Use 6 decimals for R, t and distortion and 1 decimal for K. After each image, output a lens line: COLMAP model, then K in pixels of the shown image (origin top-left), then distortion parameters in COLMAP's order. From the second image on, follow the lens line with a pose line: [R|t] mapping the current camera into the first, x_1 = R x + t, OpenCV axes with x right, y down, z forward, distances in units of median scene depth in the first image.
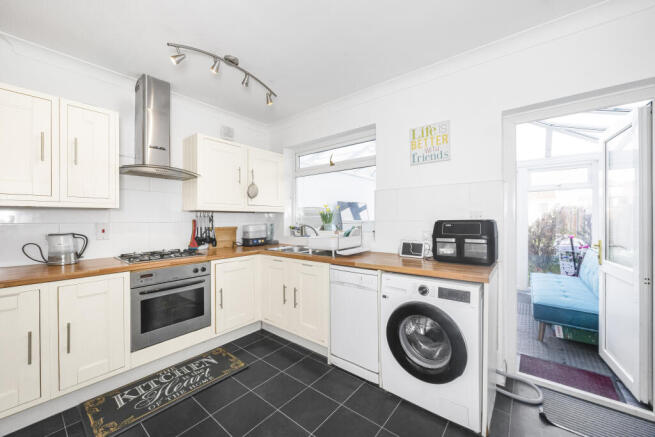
lens RADIAL K [[249.5, 0, 330.6], [0, 249.5, 218.5], [0, 0, 1]] dist [-0.001058, 0.000124]
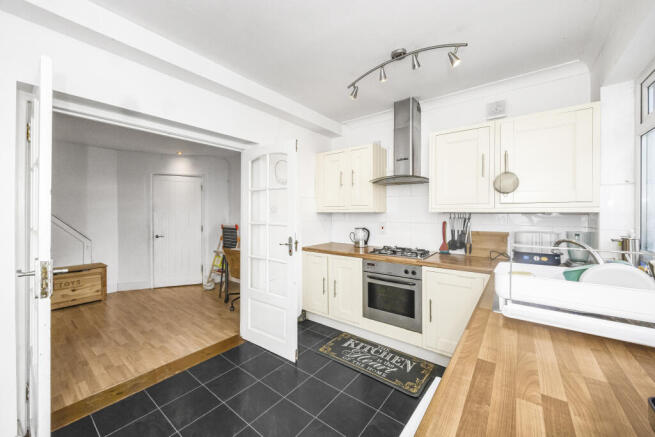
lens RADIAL K [[249.5, 0, 329.6], [0, 249.5, 214.7], [0, 0, 1]] dist [-0.001058, 0.000124]
pose [[0.016682, 0.008948, -0.999821, 0.517630], [-0.000167, 0.999960, 0.008947, -0.039227], [0.999861, 0.000018, 0.016683, 0.702443]]
